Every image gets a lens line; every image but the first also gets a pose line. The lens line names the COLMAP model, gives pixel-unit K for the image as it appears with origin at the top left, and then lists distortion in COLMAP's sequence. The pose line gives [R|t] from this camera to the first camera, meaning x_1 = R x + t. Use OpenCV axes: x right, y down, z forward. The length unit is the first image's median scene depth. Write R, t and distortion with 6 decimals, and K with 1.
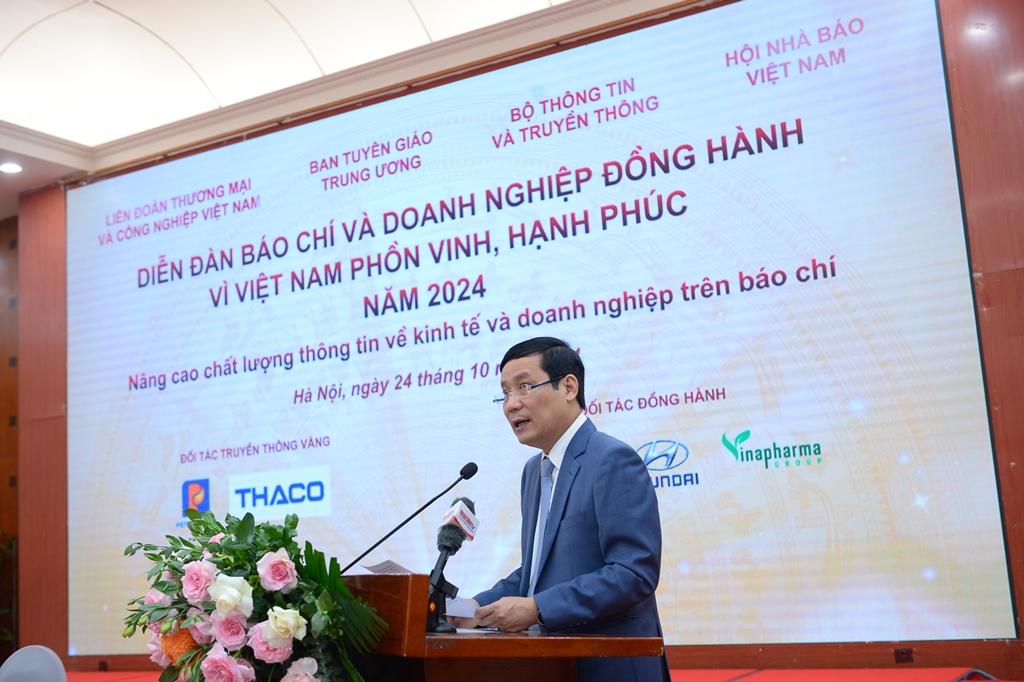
lens RADIAL K [[1242.8, 0, 506.1], [0, 1242.8, 334.1], [0, 0, 1]] dist [0.000127, 0.000000]
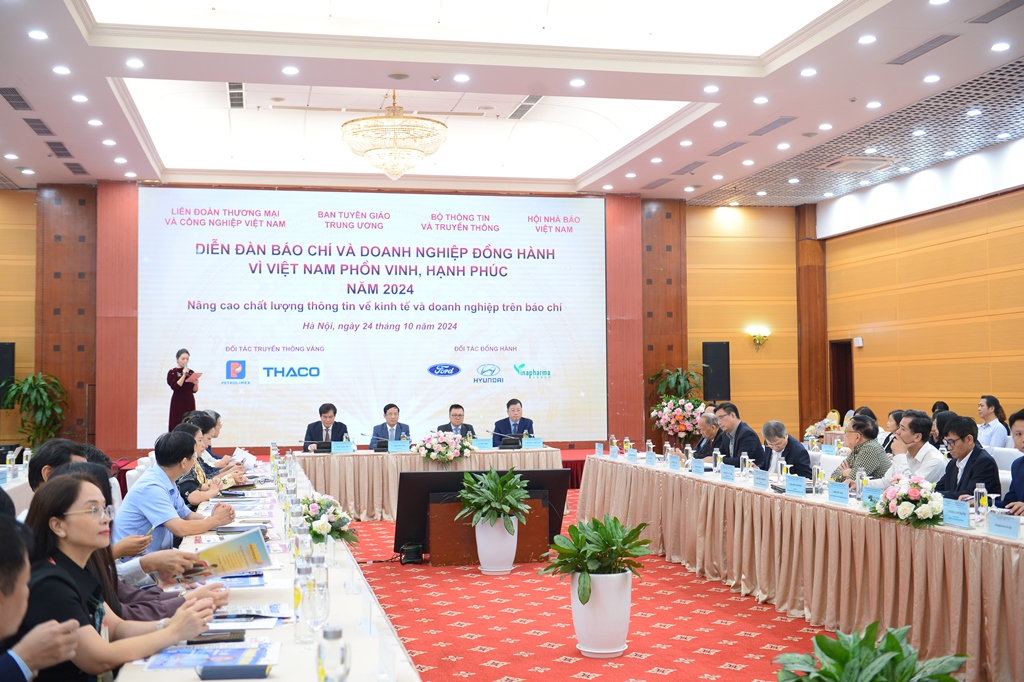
lens RADIAL K [[1181.4, 0, 505.4], [0, 1181.4, 340.1], [0, 0, 1]] dist [0.004587, 0.000000]
pose [[0.742624, 0.084411, 0.664367, -1.259069], [-0.150027, 0.987781, 0.042197, -0.060682], [-0.652687, -0.131010, 0.746214, -0.707034]]
